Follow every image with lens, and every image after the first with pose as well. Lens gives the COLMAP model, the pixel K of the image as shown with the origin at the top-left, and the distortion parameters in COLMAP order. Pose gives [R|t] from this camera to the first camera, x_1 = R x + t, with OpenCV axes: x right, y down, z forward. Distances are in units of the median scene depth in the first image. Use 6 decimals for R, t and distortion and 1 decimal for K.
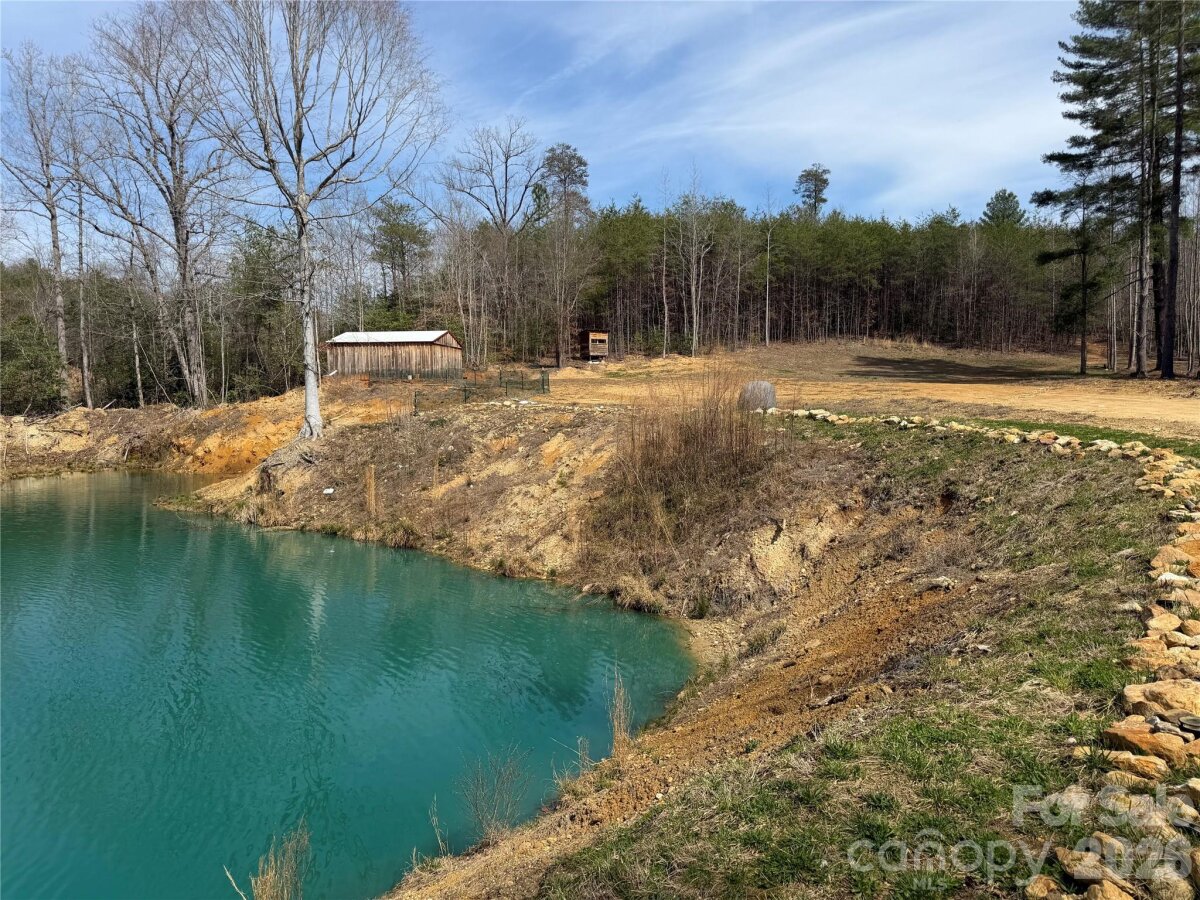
lens RADIAL K [[845.3, 0, 600.0], [0, 845.3, 450.0], [0, 0, 1]] dist [0.036241, -0.053406]
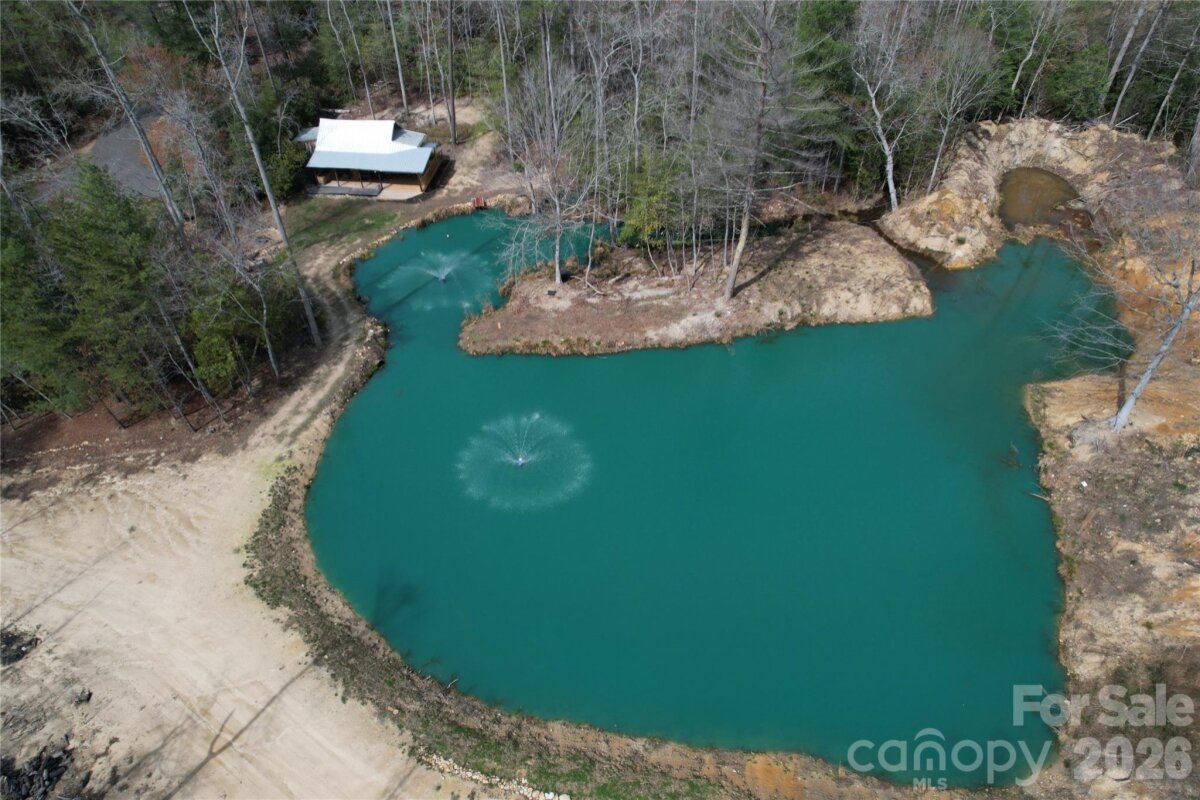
lens RADIAL K [[768.2, 0, 603.3], [0, 768.2, 395.7], [0, 0, 1]] dist [-0.068811, 0.066331]
pose [[0.418075, 0.618326, -0.665497, 0.172738], [-0.047094, 0.746361, 0.663873, -0.983311], [0.907191, -0.246208, 0.341154, -0.354376]]
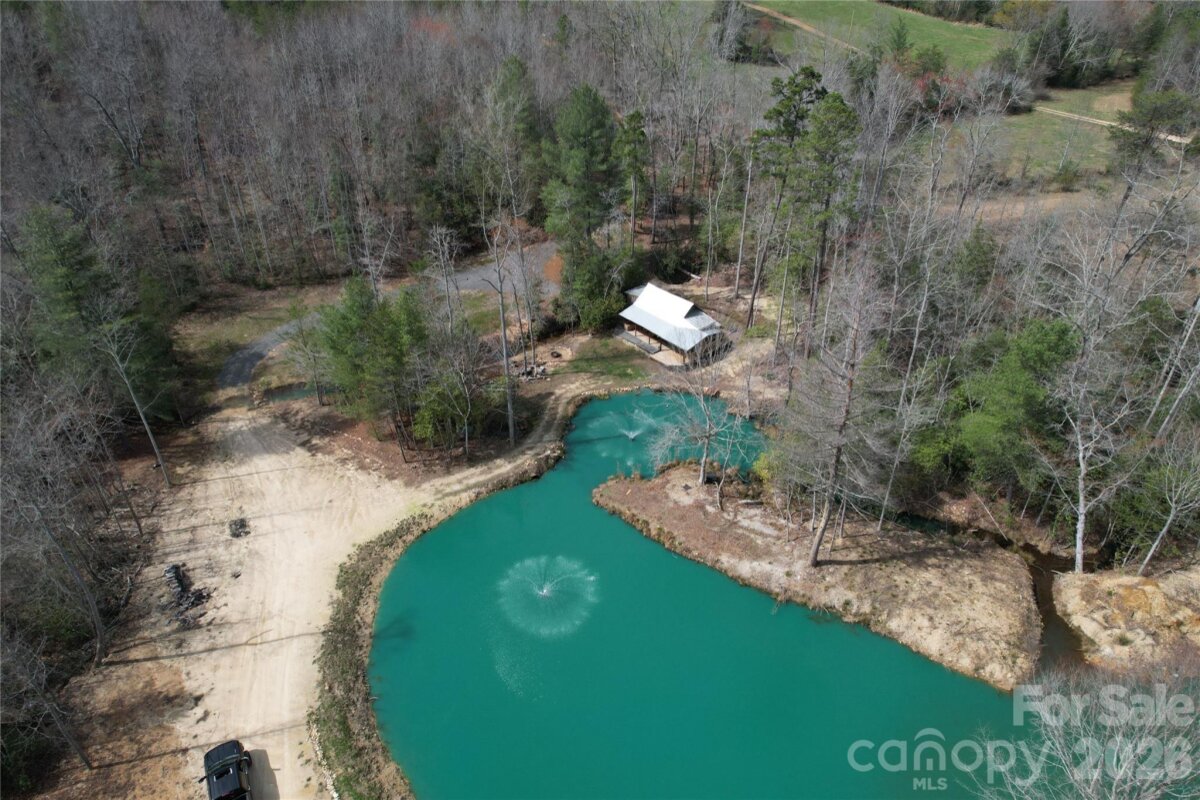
lens RADIAL K [[762.8, 0, 606.5], [0, 762.8, 401.9], [0, 0, 1]] dist [-0.074463, 0.069938]
pose [[-0.290206, 0.547937, -0.784567, 0.360058], [-0.051617, 0.809694, 0.584579, -1.382172], [0.955571, 0.210145, -0.206695, 0.415770]]
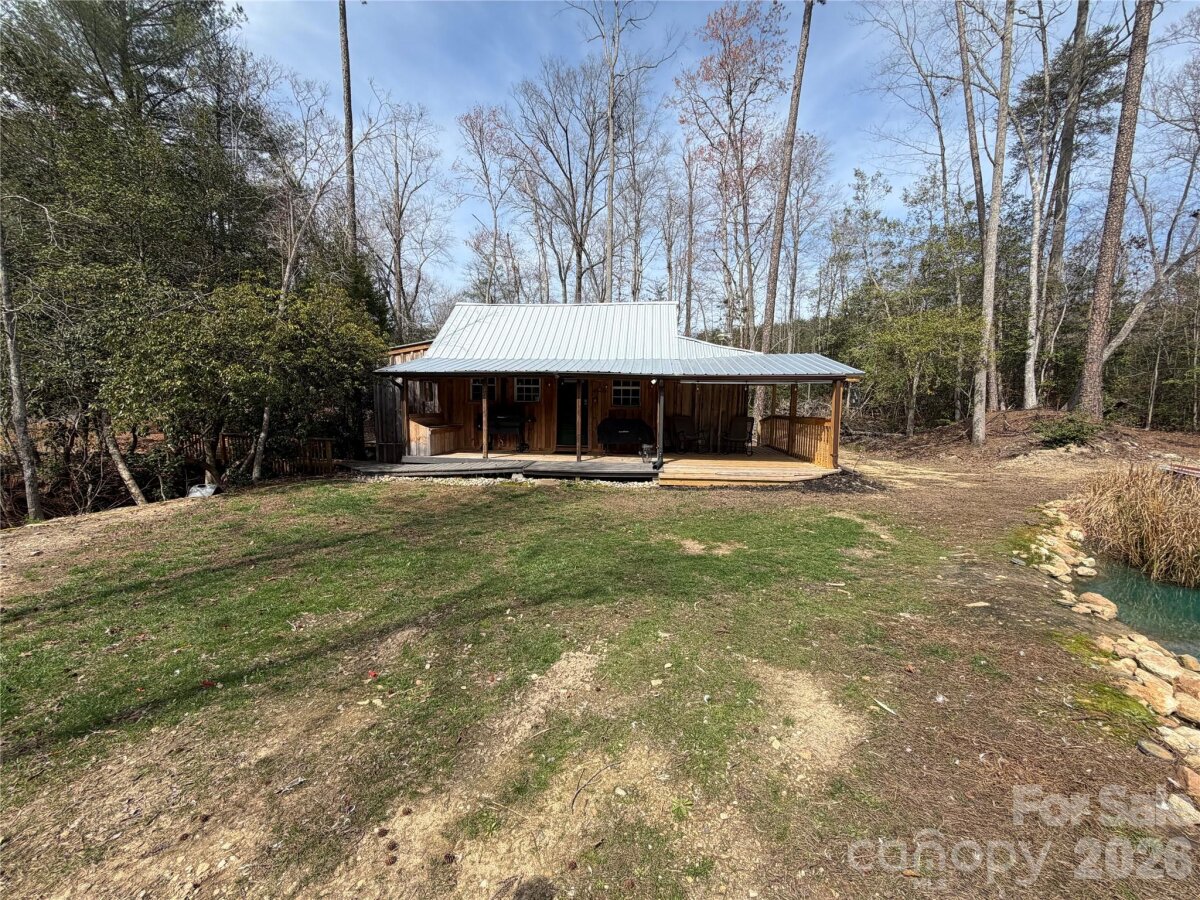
lens RADIAL K [[479.1, 0, 600.5], [0, 479.1, 443.4], [0, 0, 1]] dist [0.000232, -0.000081]
pose [[0.426643, 0.085309, -0.900388, -1.725303], [-0.059510, 0.996032, 0.066172, 0.078723], [0.902460, 0.025351, 0.430026, -0.220156]]
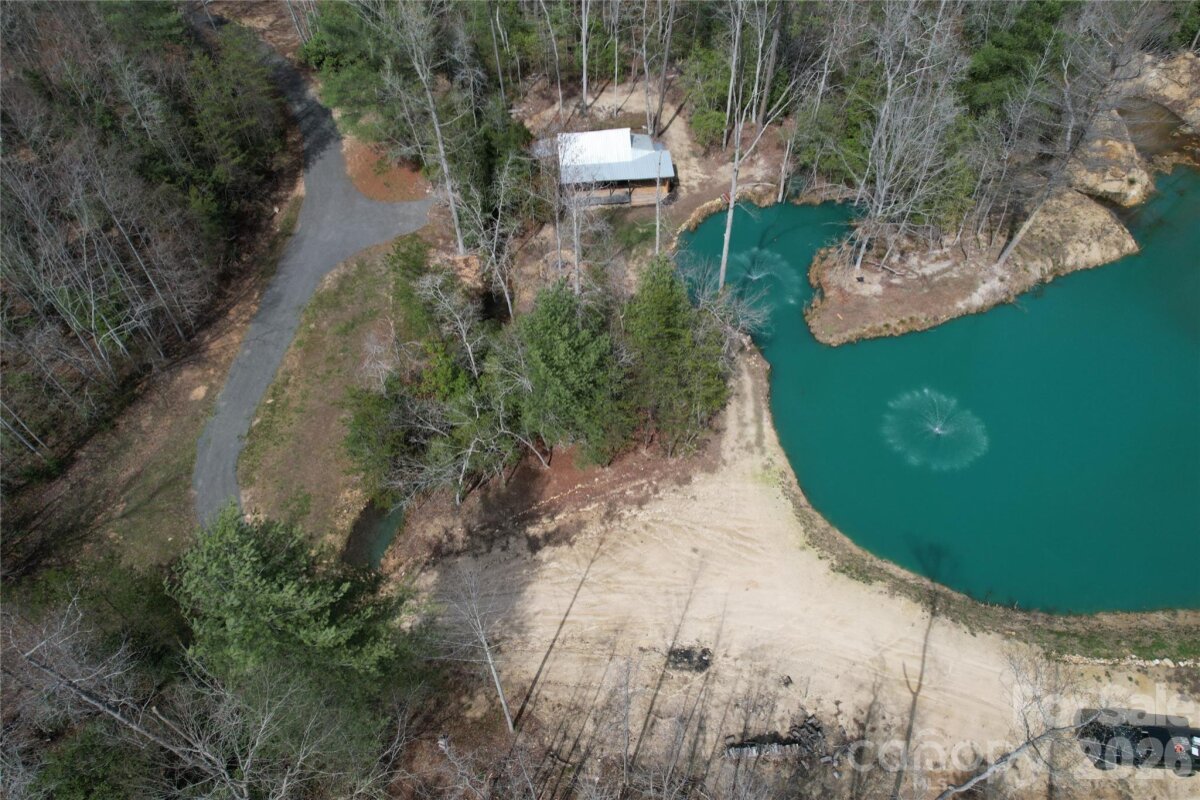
lens RADIAL K [[762.8, 0, 606.5], [0, 762.8, 401.9], [0, 0, 1]] dist [-0.074463, 0.069938]
pose [[0.618511, 0.611926, -0.492941, -0.445874], [-0.041502, 0.651894, 0.757173, -1.317553], [0.784680, -0.447862, 0.428600, -1.445564]]
